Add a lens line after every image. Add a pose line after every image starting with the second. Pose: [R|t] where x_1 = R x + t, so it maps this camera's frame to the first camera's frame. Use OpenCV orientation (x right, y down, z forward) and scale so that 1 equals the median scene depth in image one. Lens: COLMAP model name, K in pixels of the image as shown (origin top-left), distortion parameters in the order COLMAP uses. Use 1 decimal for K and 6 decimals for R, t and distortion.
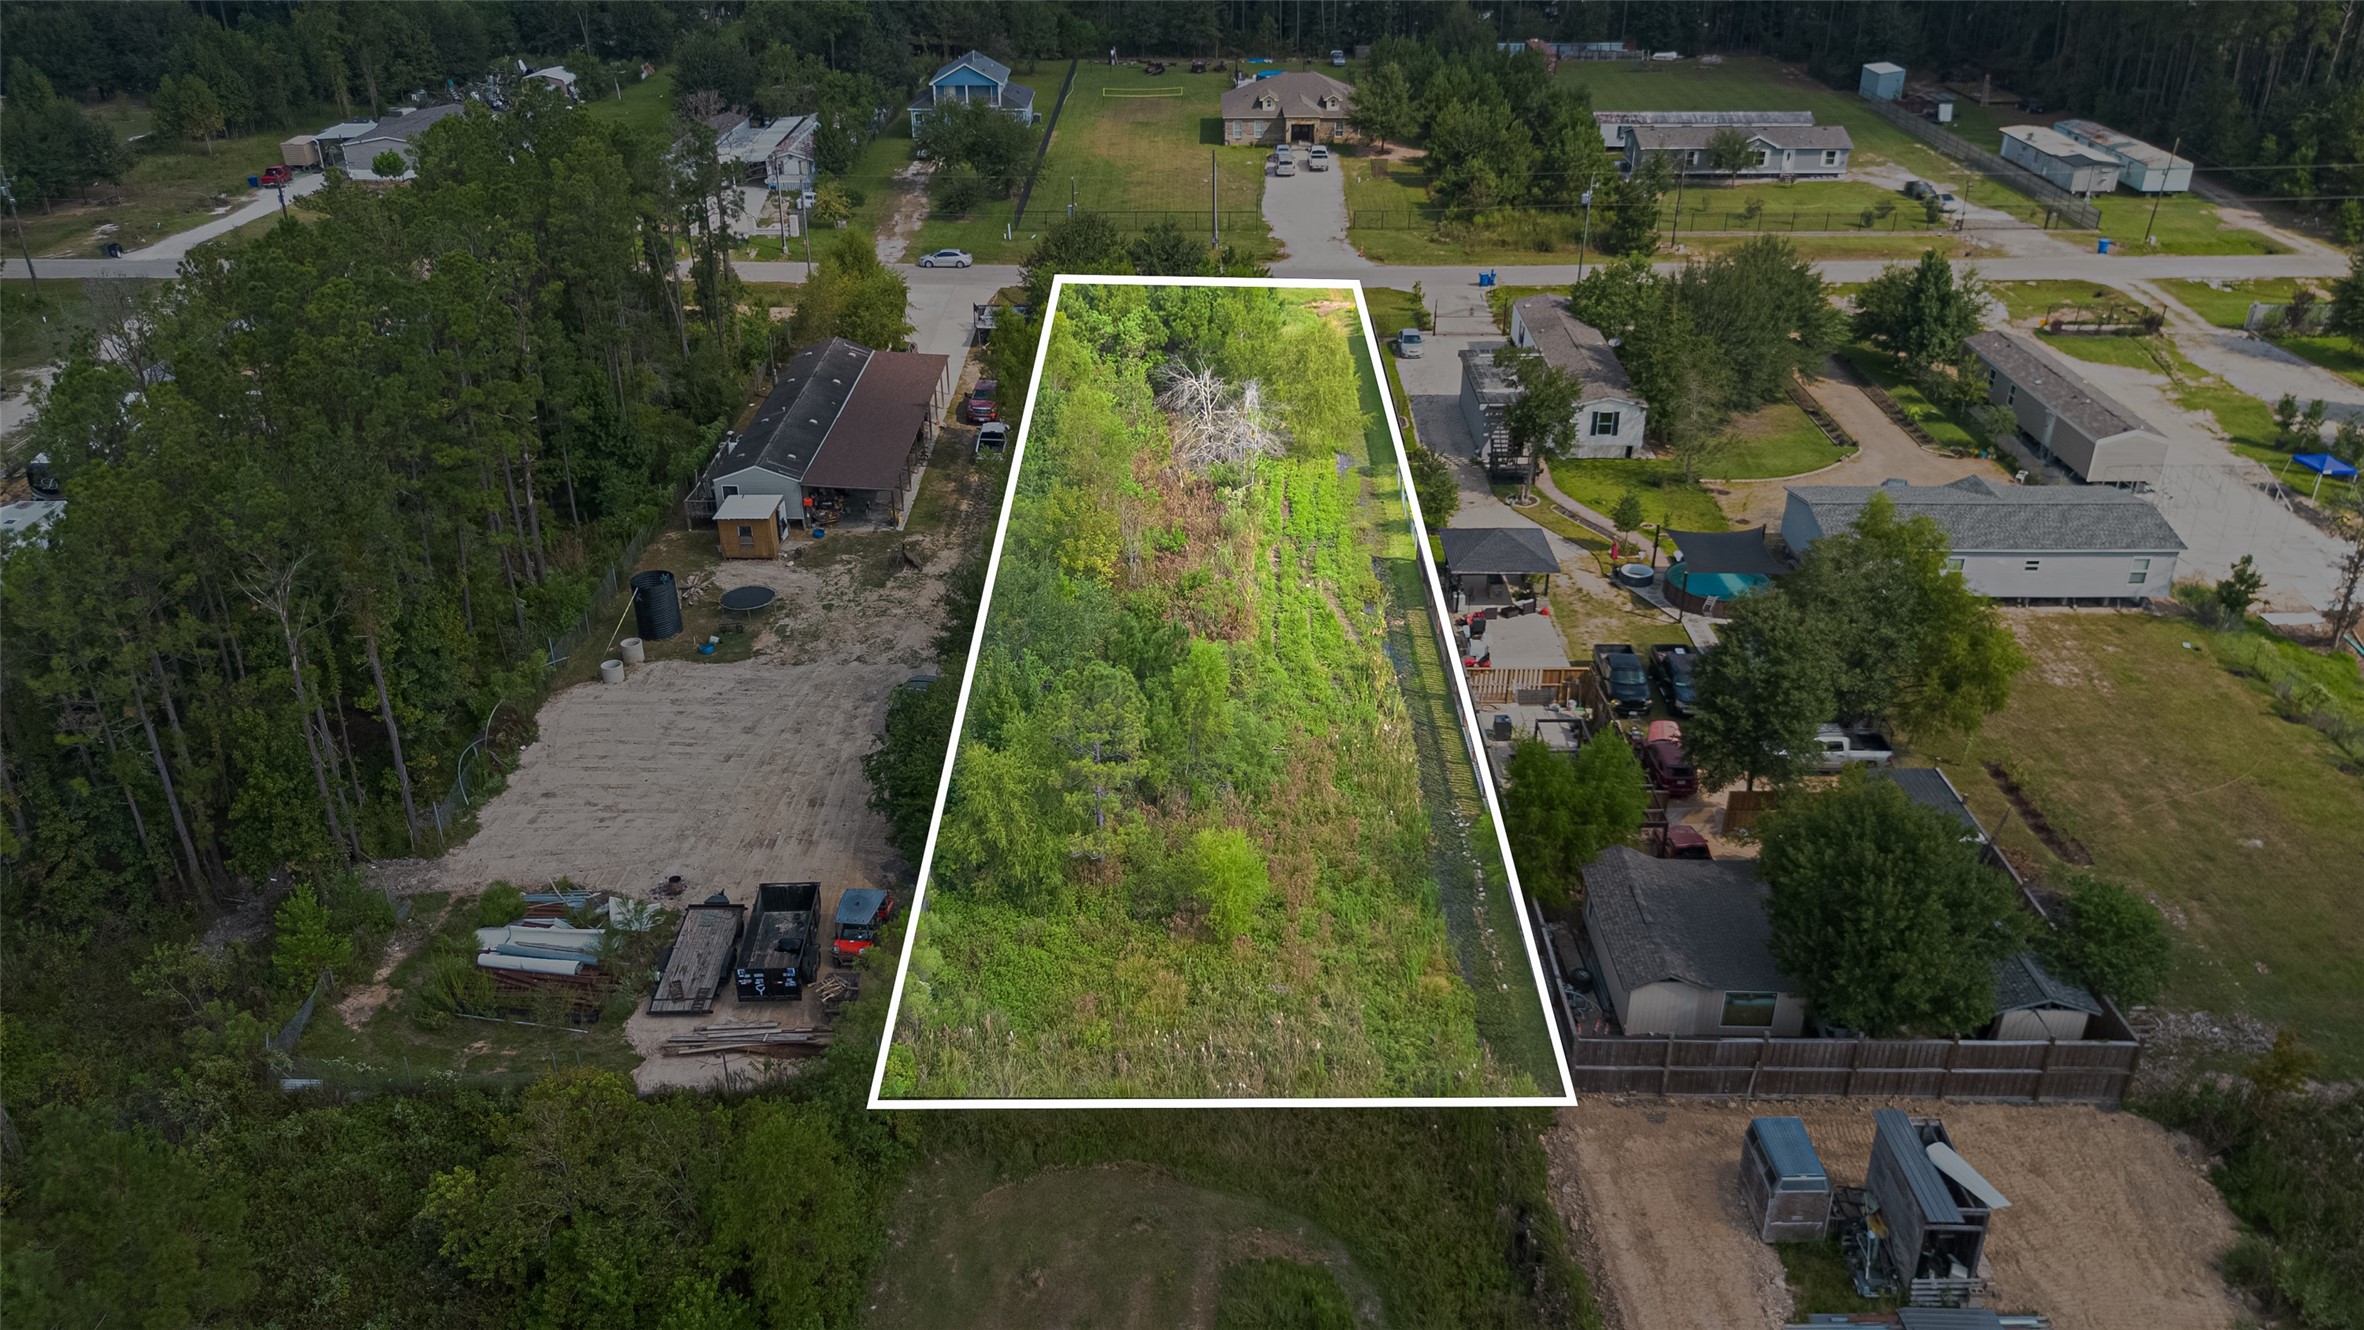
lens RADIAL K [[1757.0, 0, 1182.0], [0, 1757.0, 665.0], [0, 0, 1]] dist [0.080987, -0.085713]
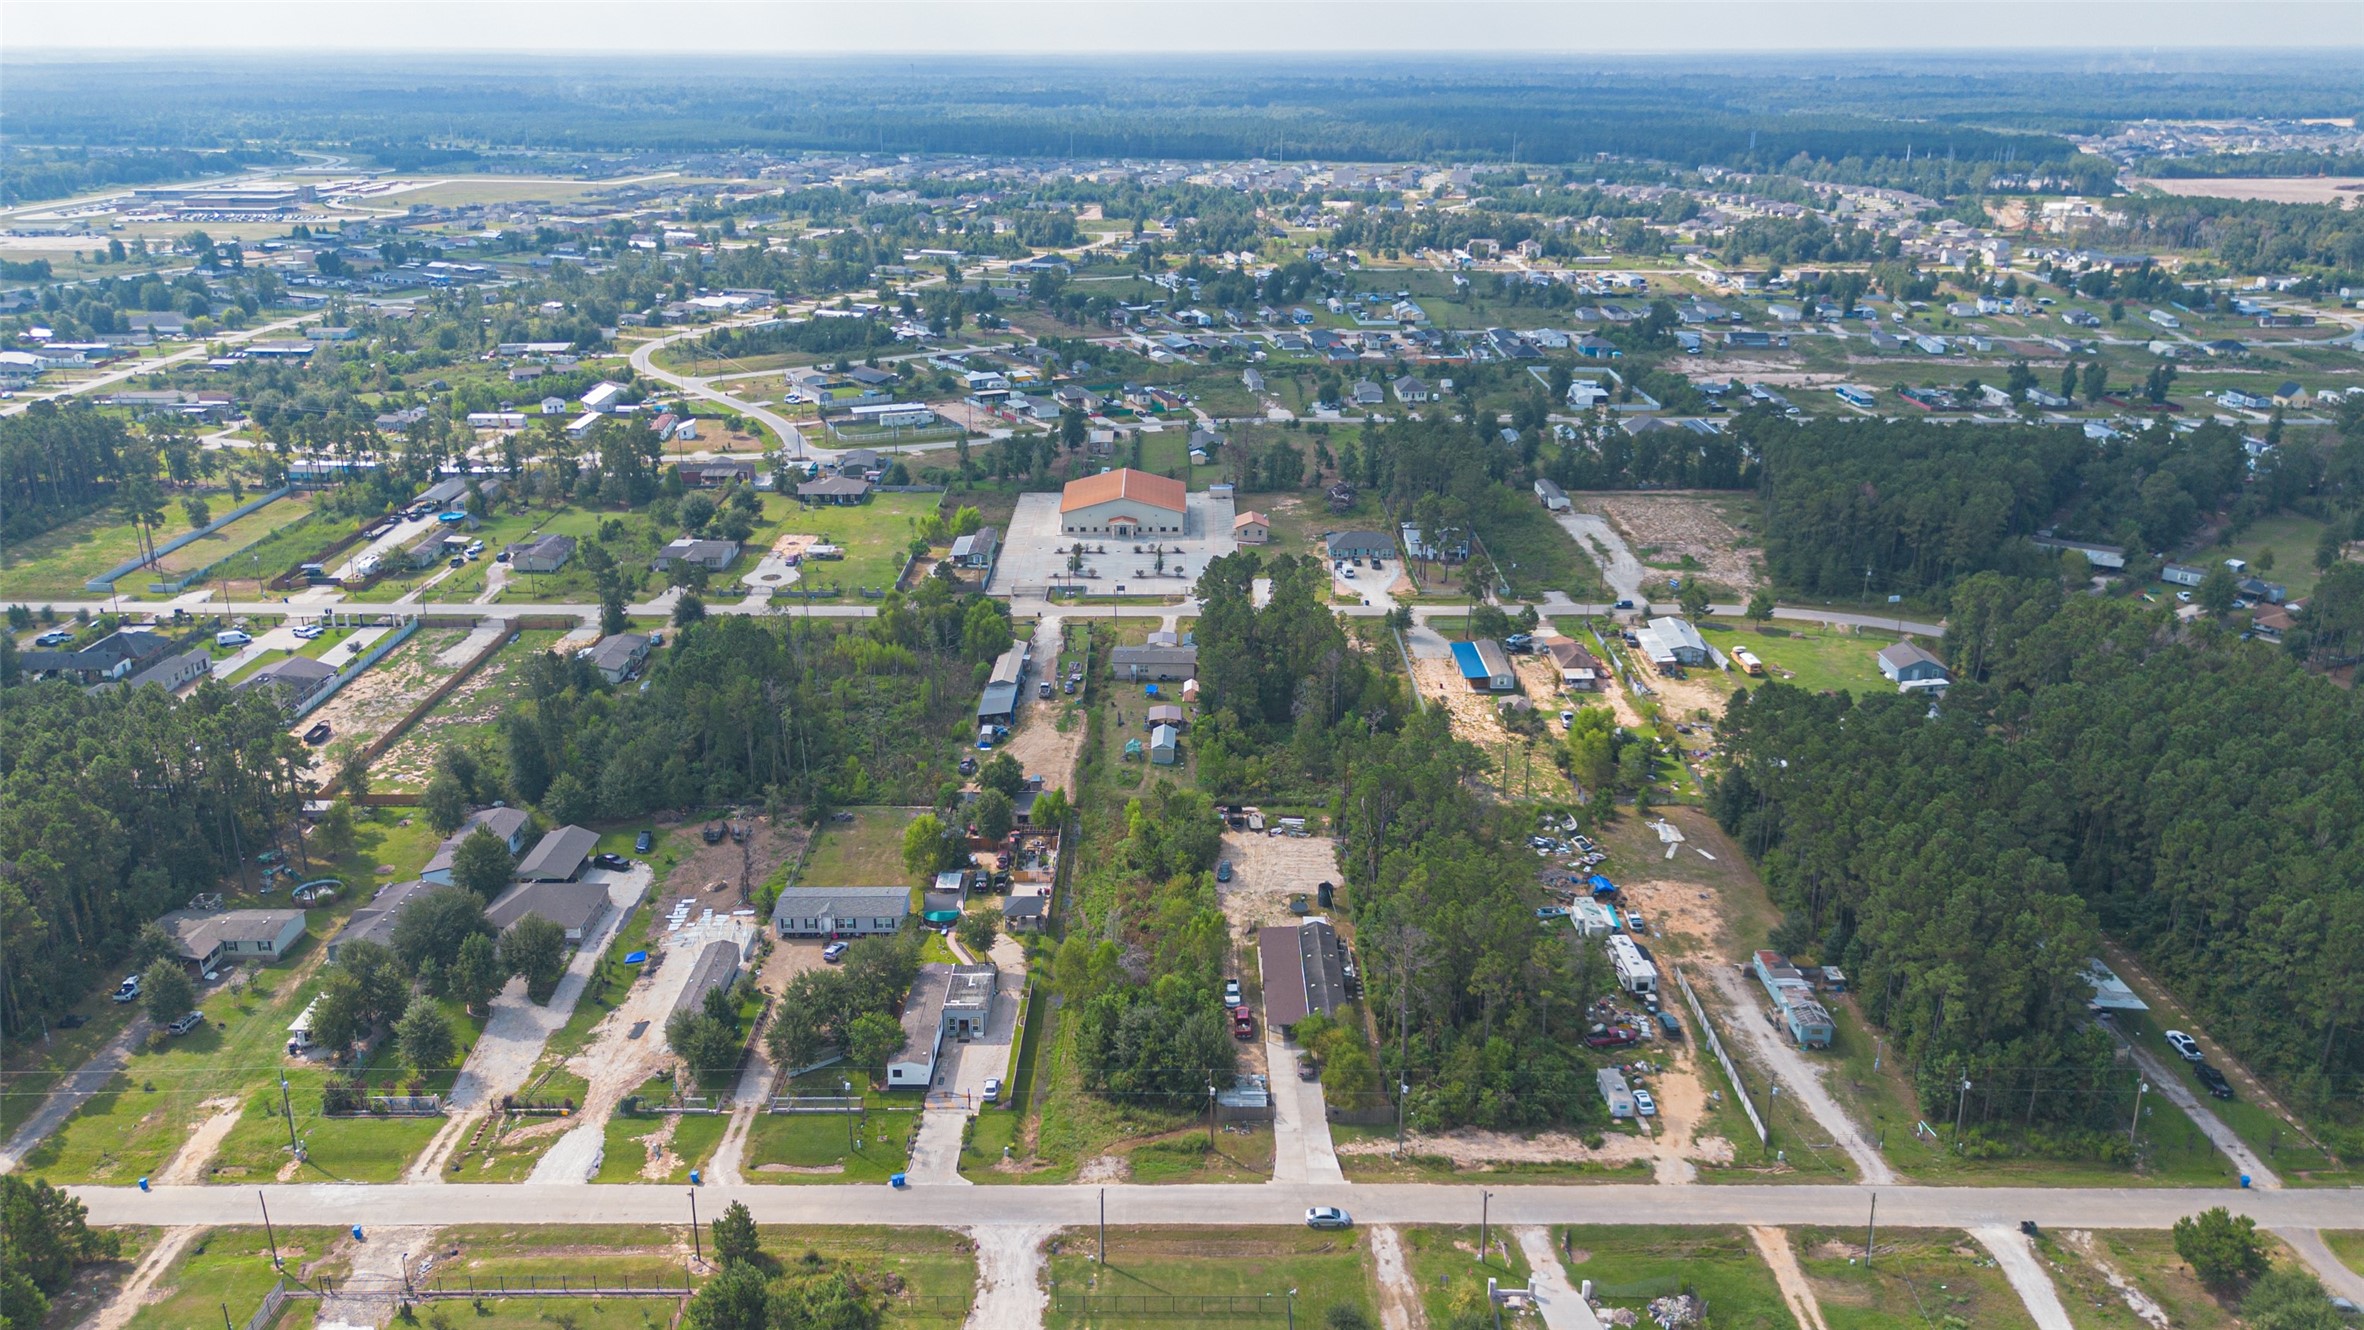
lens RADIAL K [[1741.8, 0, 1182.0], [0, 1741.8, 665.0], [0, 0, 1]] dist [0.076675, -0.101117]
pose [[-0.999982, 0.003462, -0.004805, -0.044947], [-0.001145, 0.682956, 0.730459, -1.998186], [0.005810, 0.730451, -0.682940, 2.259274]]
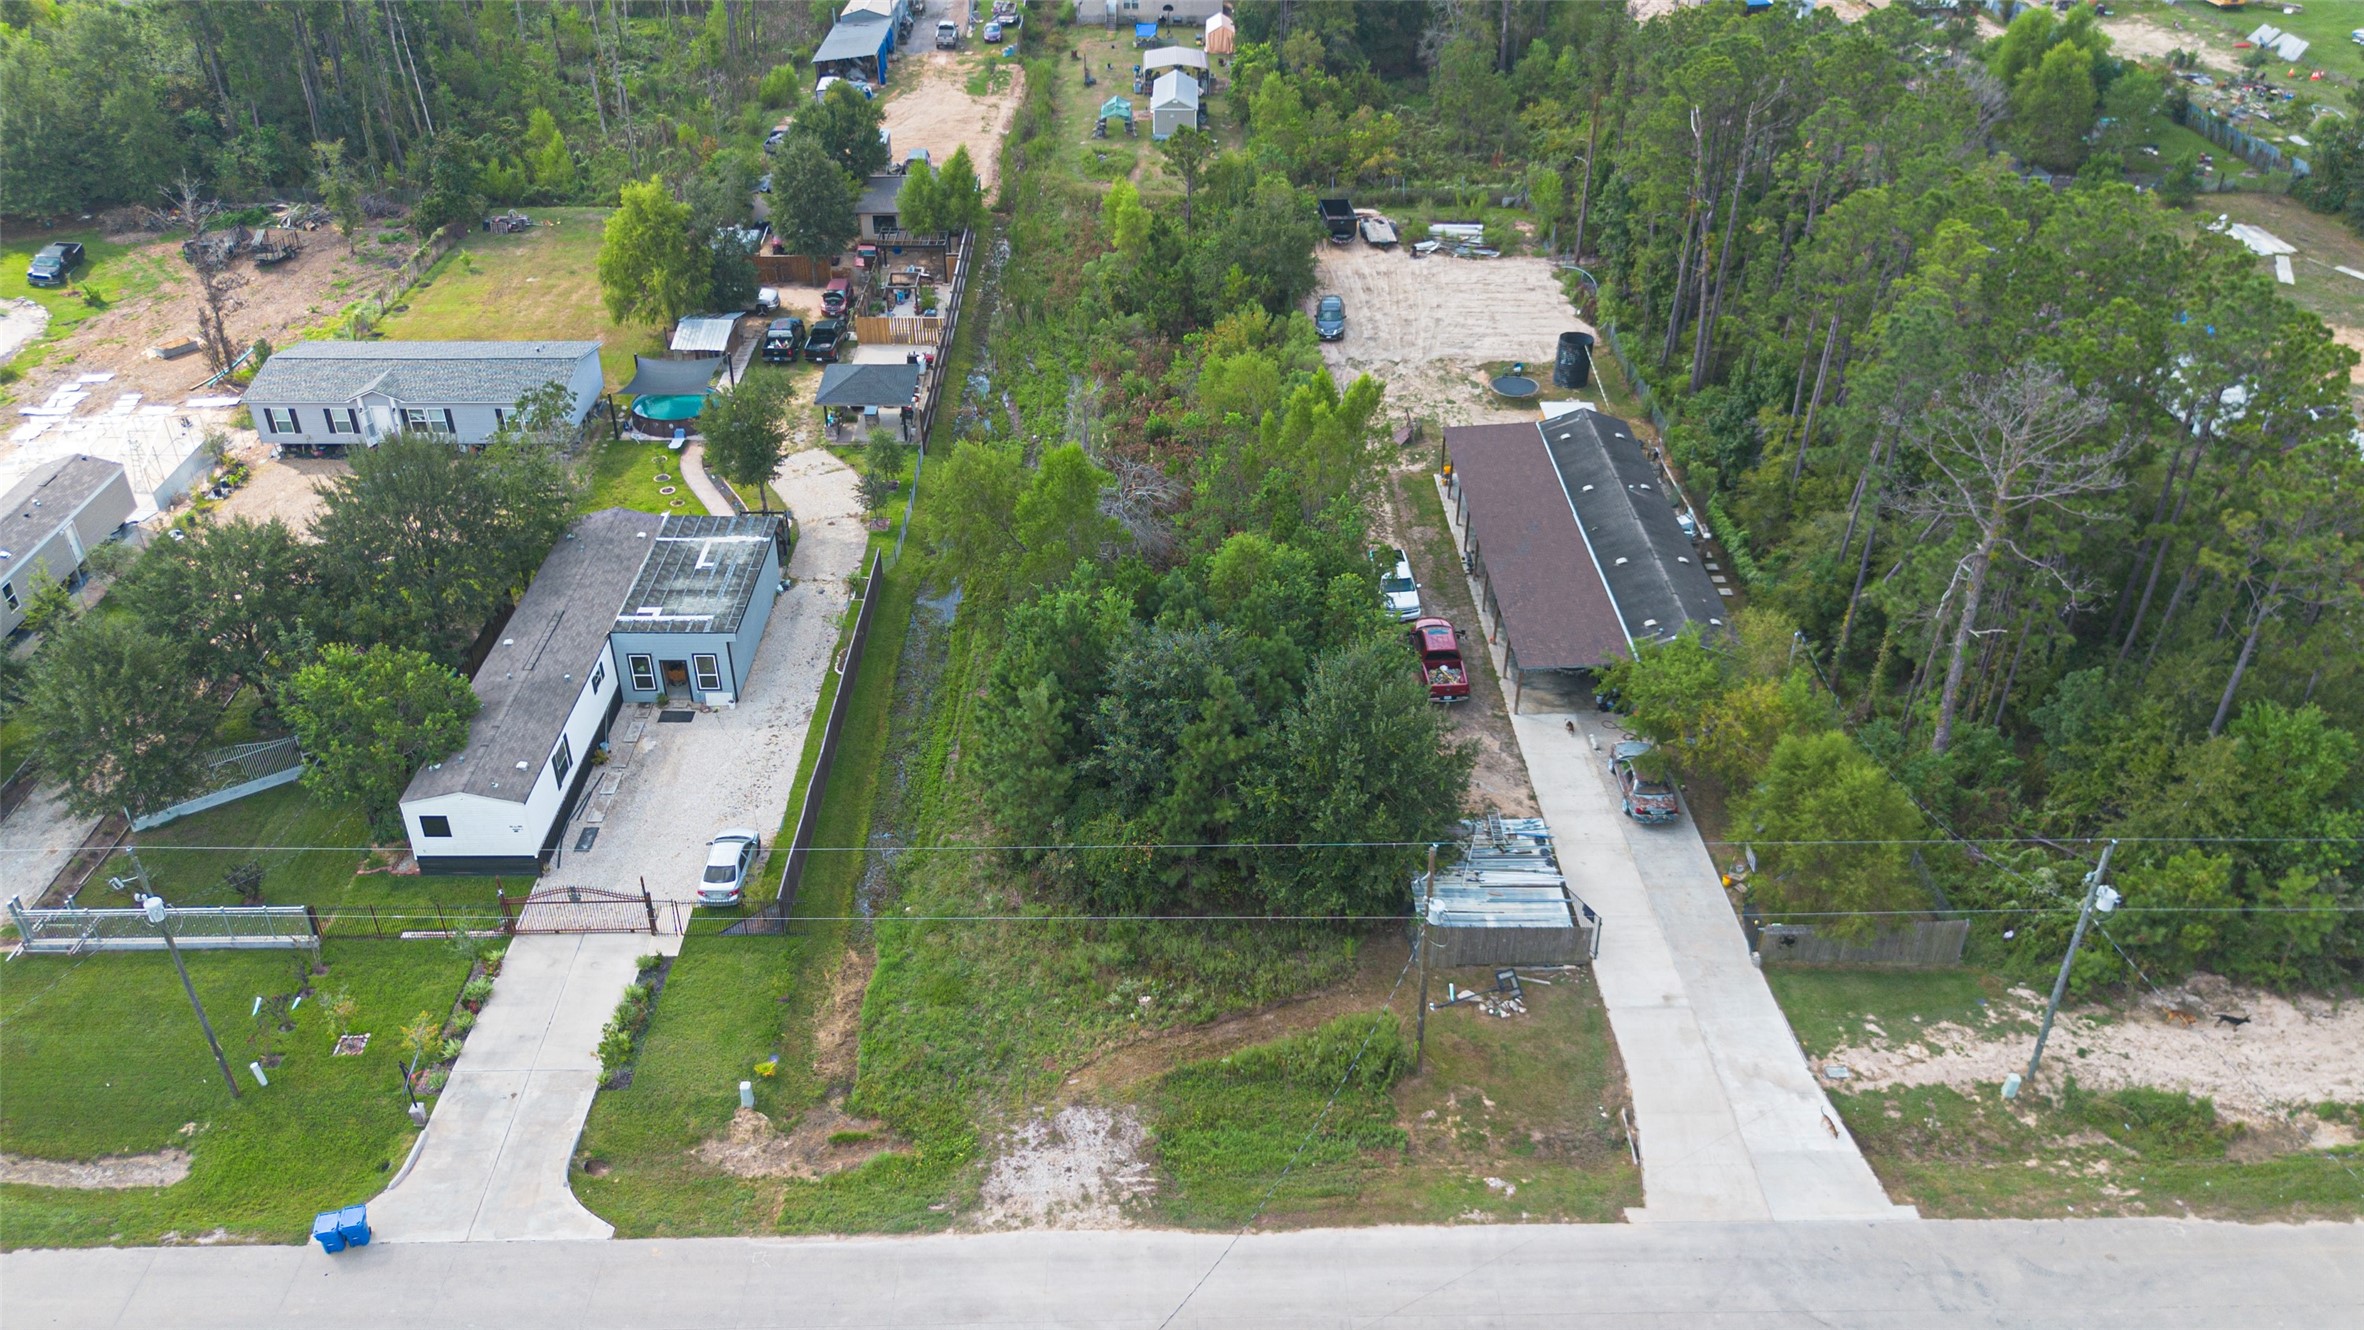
lens RADIAL K [[1757.0, 0, 1182.0], [0, 1757.0, 665.0], [0, 0, 1]] dist [0.080987, -0.085713]
pose [[-0.999702, 0.011911, -0.021330, 0.004509], [-0.012548, 0.498786, 0.866635, -0.847728], [0.020962, 0.866644, -0.498487, 1.529141]]
